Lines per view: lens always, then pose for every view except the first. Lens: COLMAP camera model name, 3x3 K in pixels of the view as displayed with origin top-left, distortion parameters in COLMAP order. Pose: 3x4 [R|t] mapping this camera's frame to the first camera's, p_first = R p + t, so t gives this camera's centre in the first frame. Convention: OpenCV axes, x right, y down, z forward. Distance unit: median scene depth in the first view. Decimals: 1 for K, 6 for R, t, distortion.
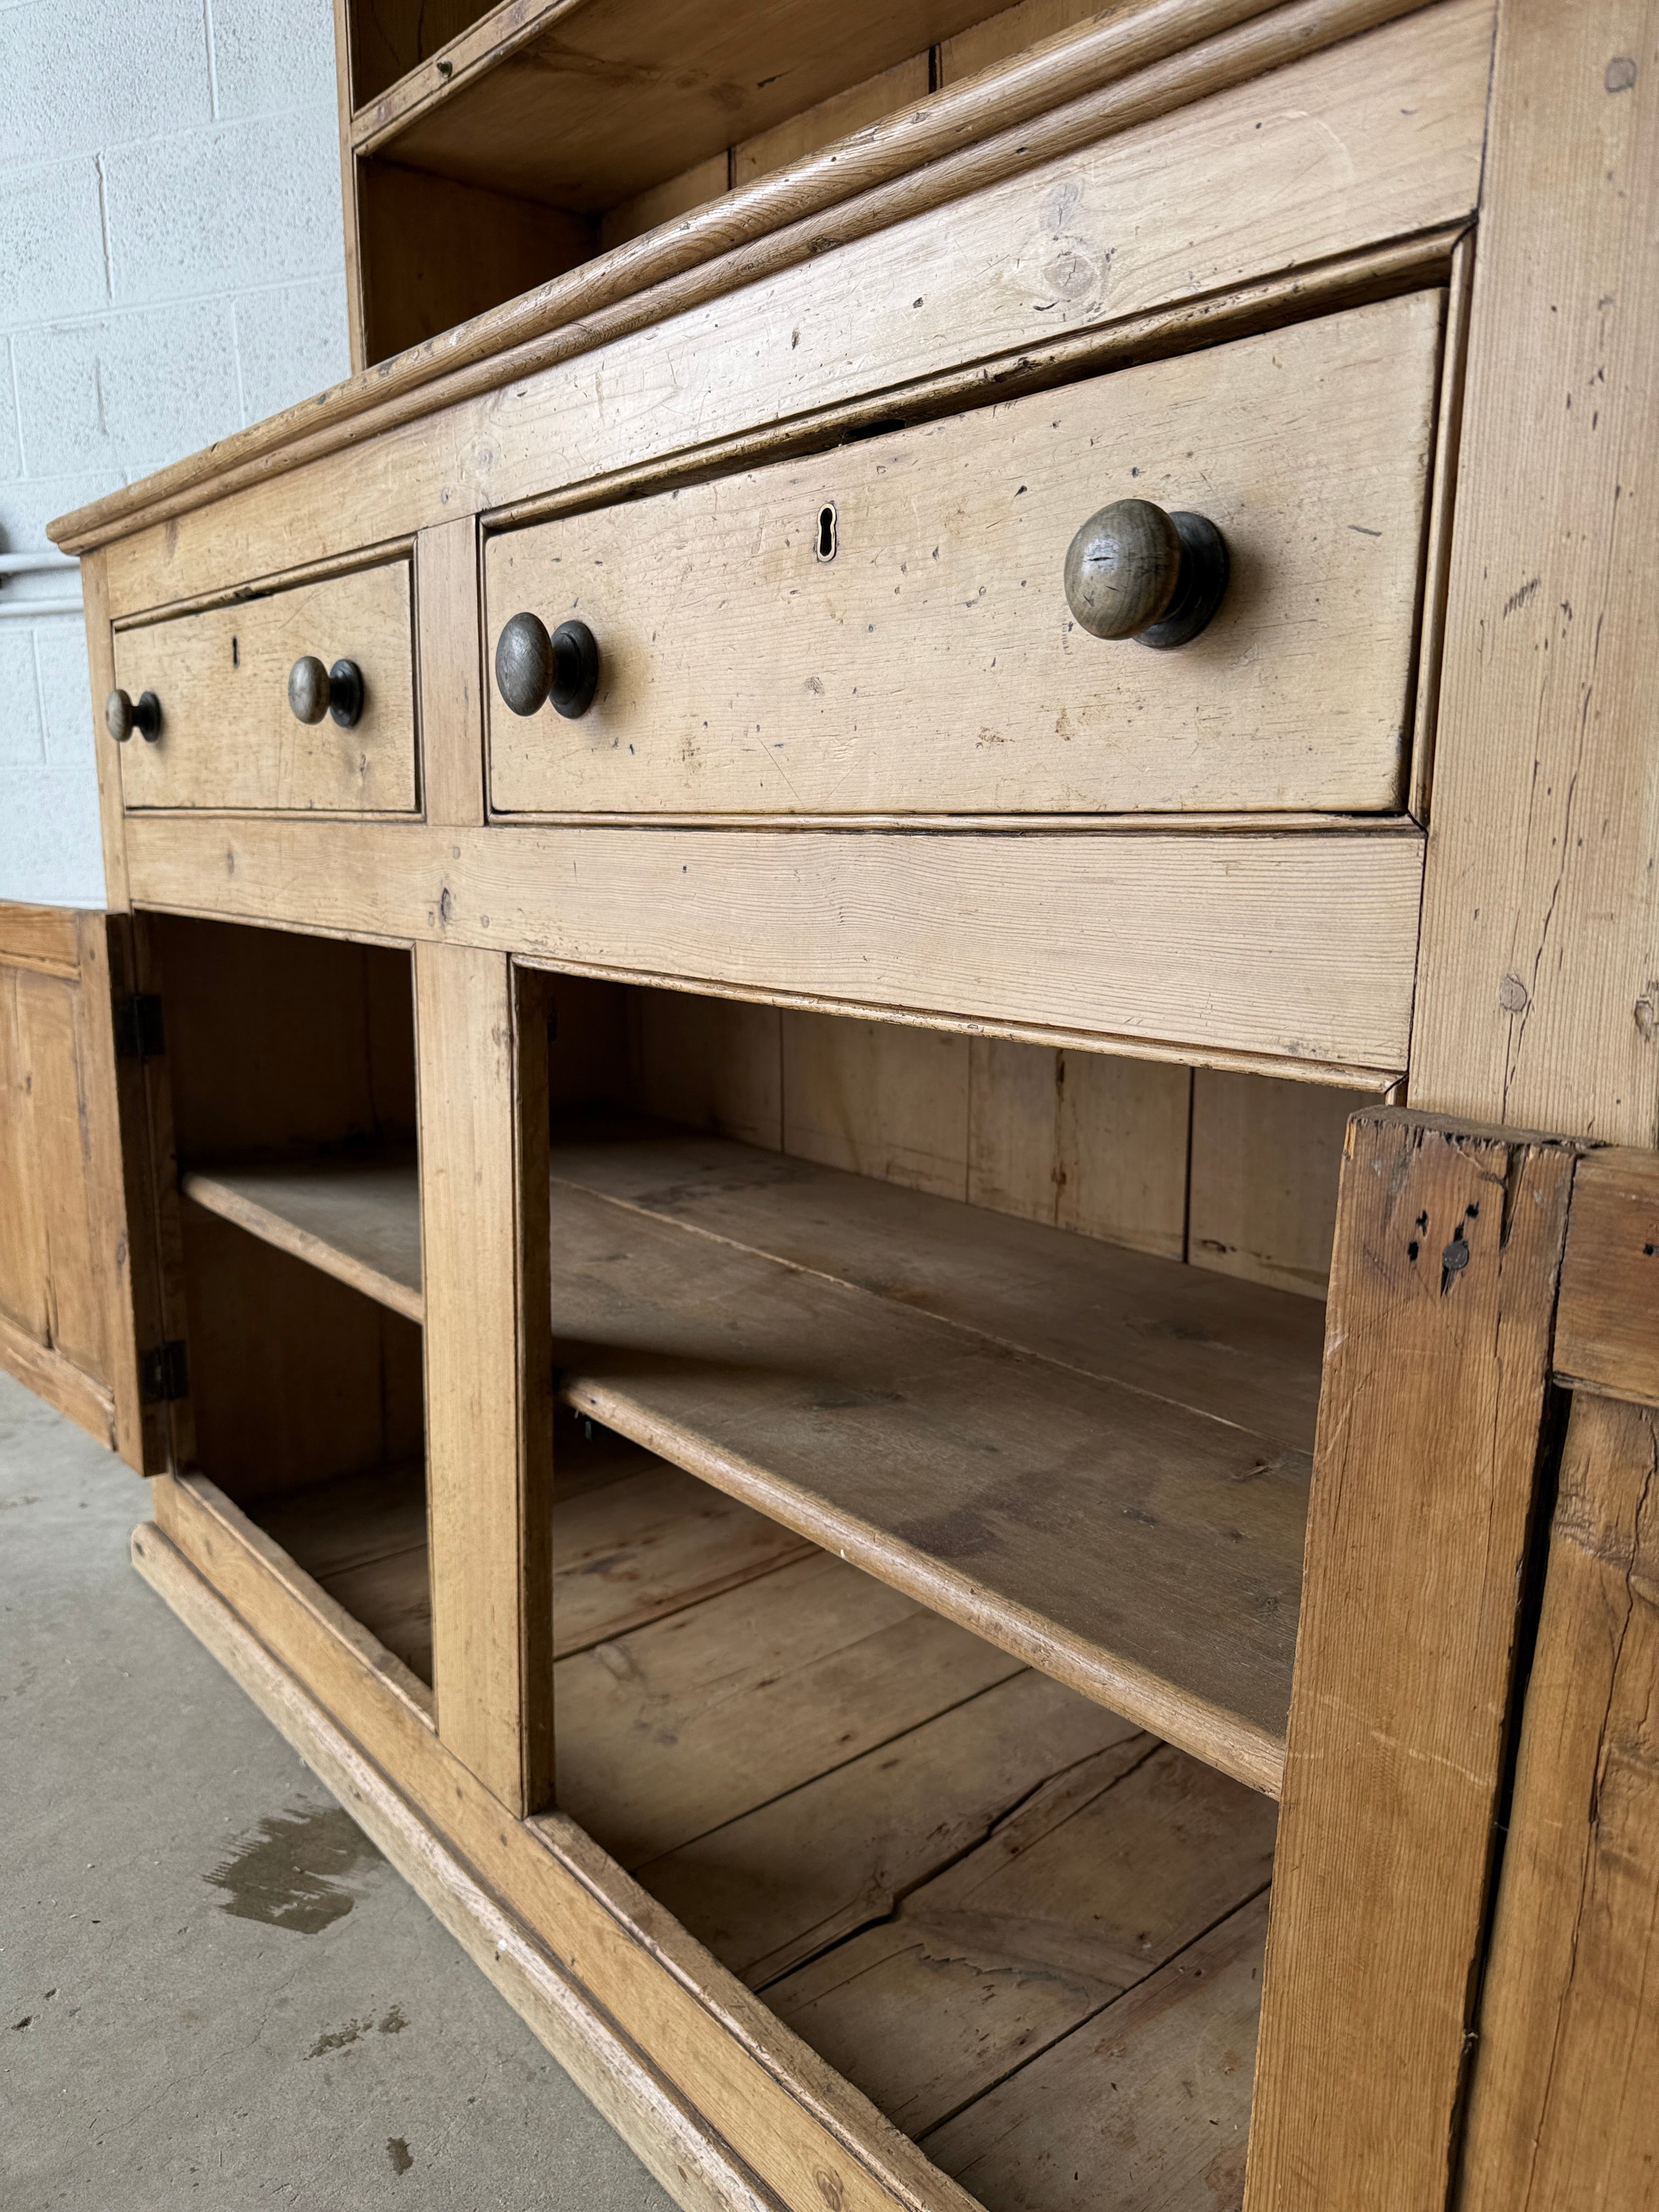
lens RADIAL K [[1557.4, 0, 837.3], [0, 1557.4, 1109.4], [0, 0, 1]] dist [0.055108, -0.067002]
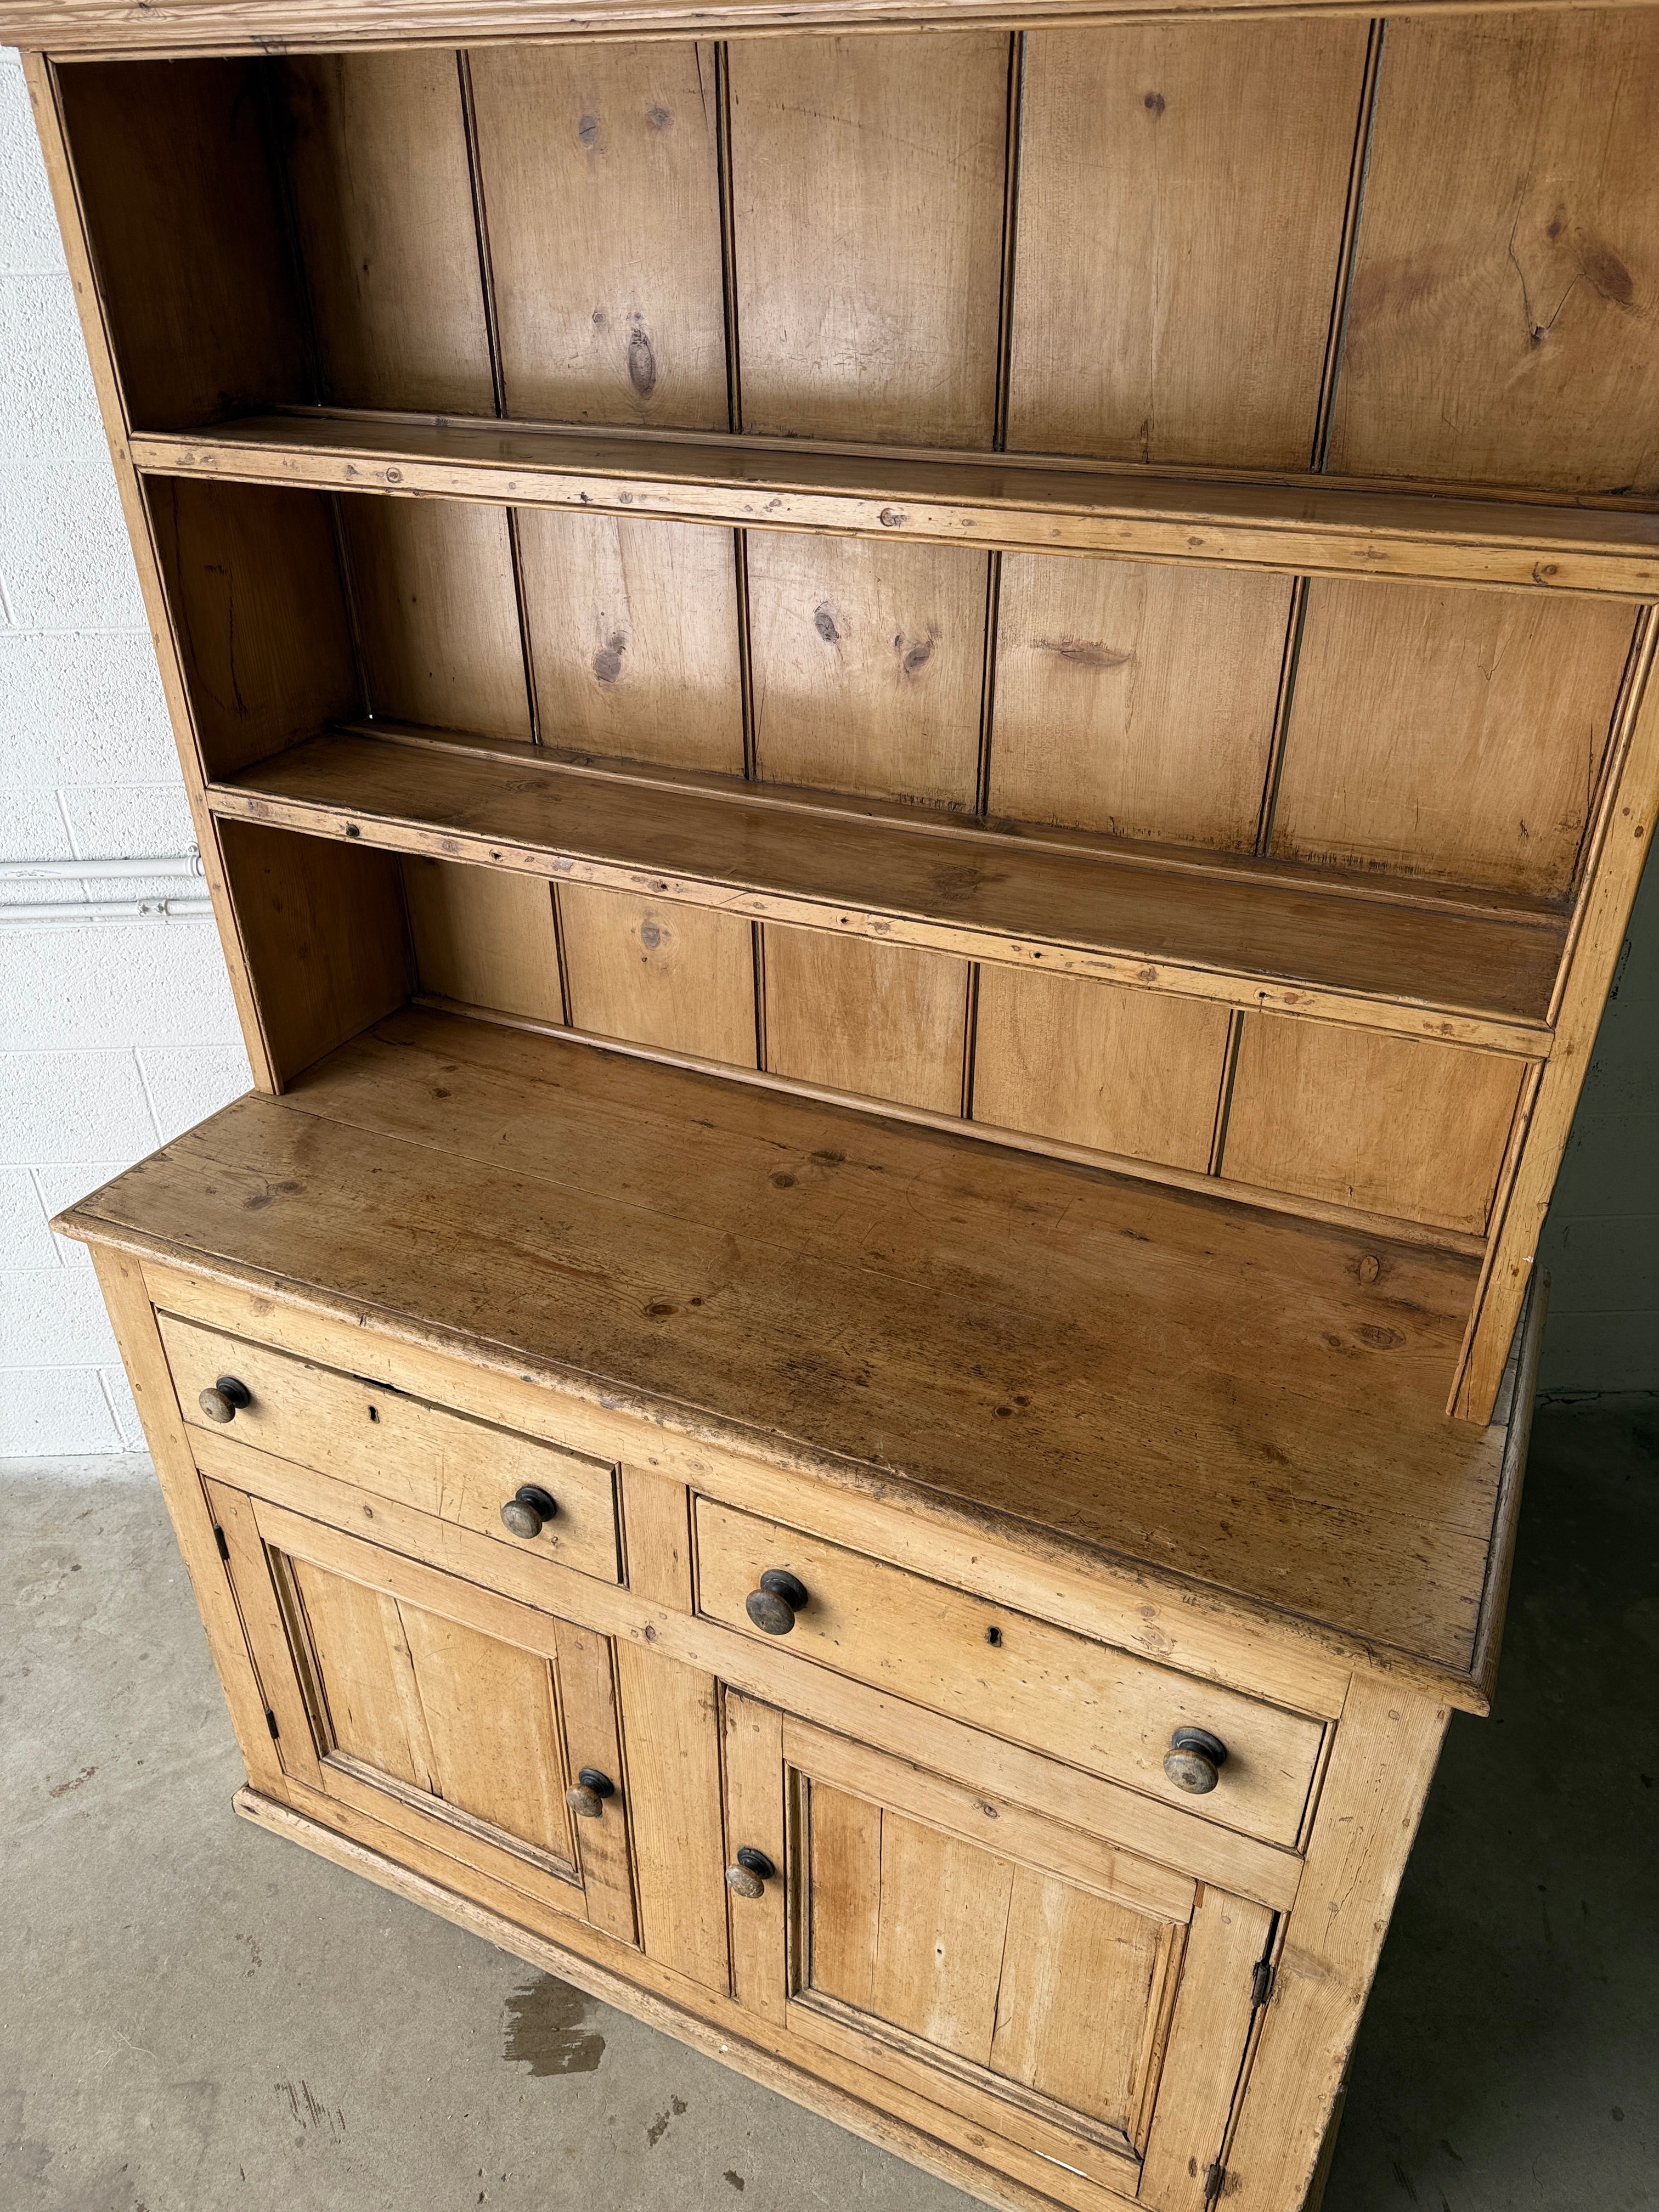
lens RADIAL K [[1557.4, 0, 832.3], [0, 1557.4, 1111.0], [0, 0, 1]] dist [0.055108, -0.067002]
pose [[0.914561, -0.217758, 0.340823, -0.500271], [0.085032, 0.927374, 0.364345, -1.185667], [-0.395409, -0.304234, 0.866656, -0.329085]]
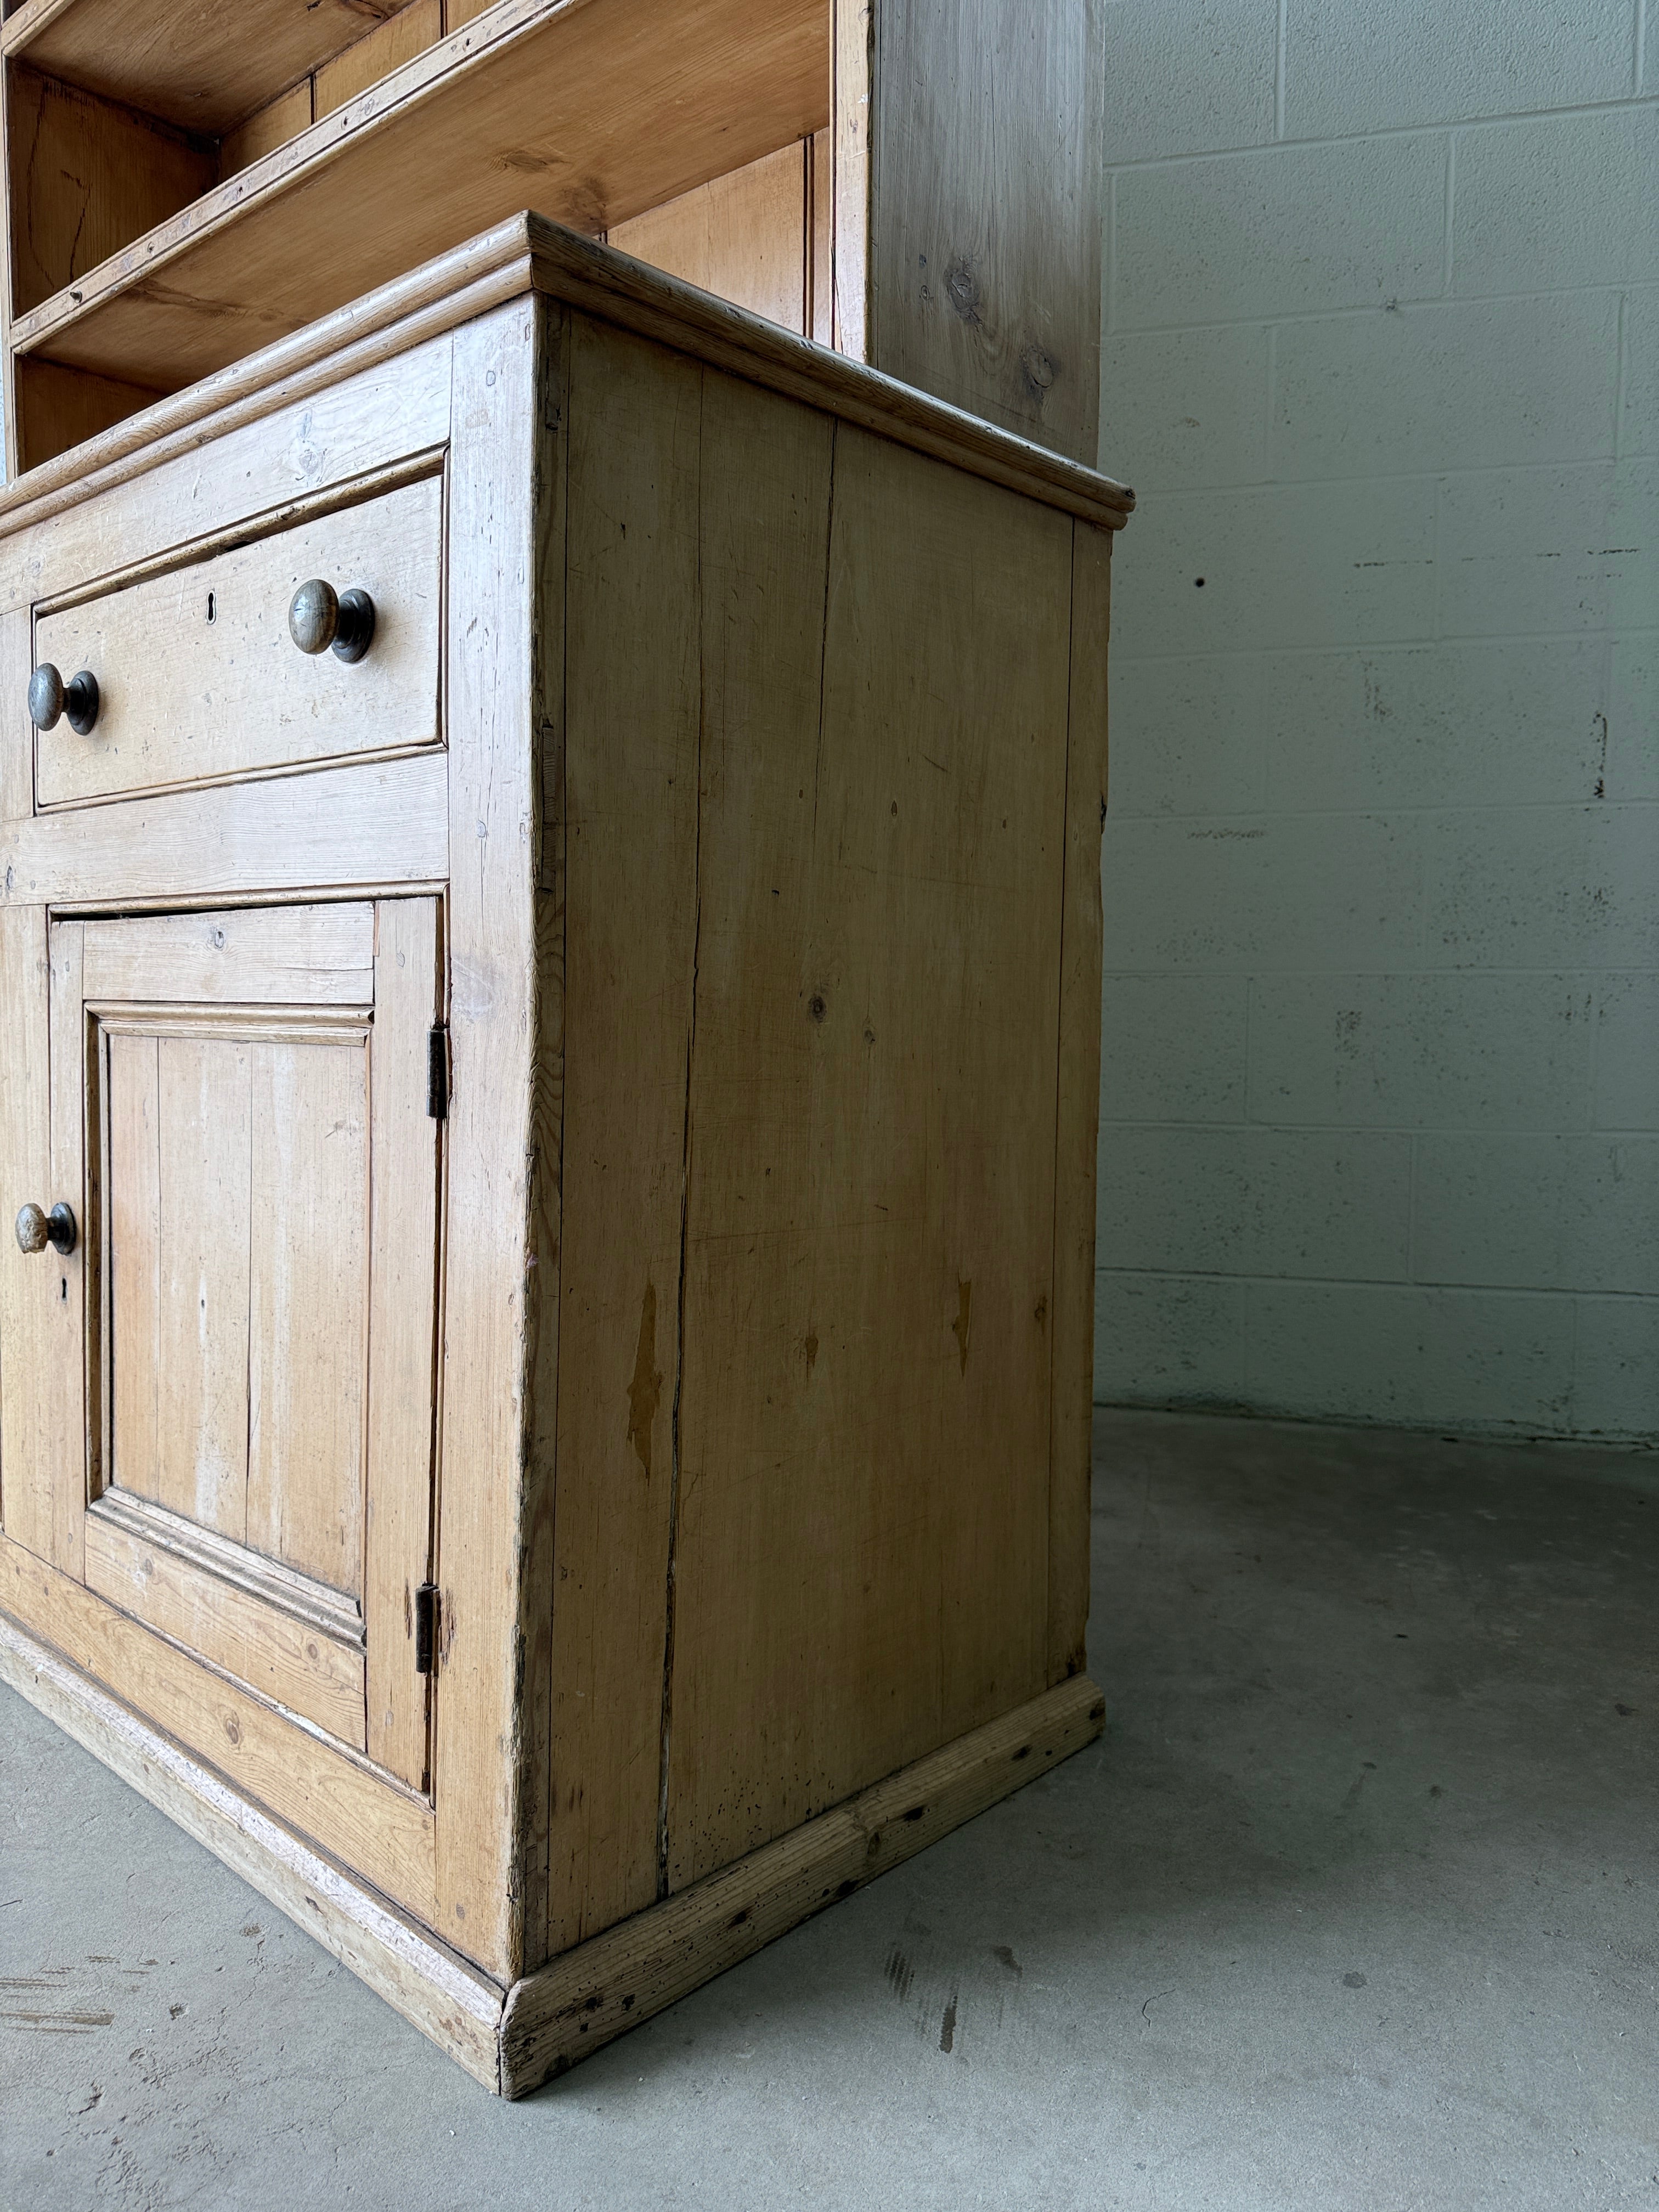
lens RADIAL K [[1557.4, 0, 834.3], [0, 1557.4, 1096.3], [0, 0, 1]] dist [0.055108, -0.067002]
pose [[0.991983, -0.011040, 0.125888, 0.285382], [0.024258, 0.994286, -0.103957, 0.215874], [-0.124022, 0.106177, 0.986583, -0.424604]]
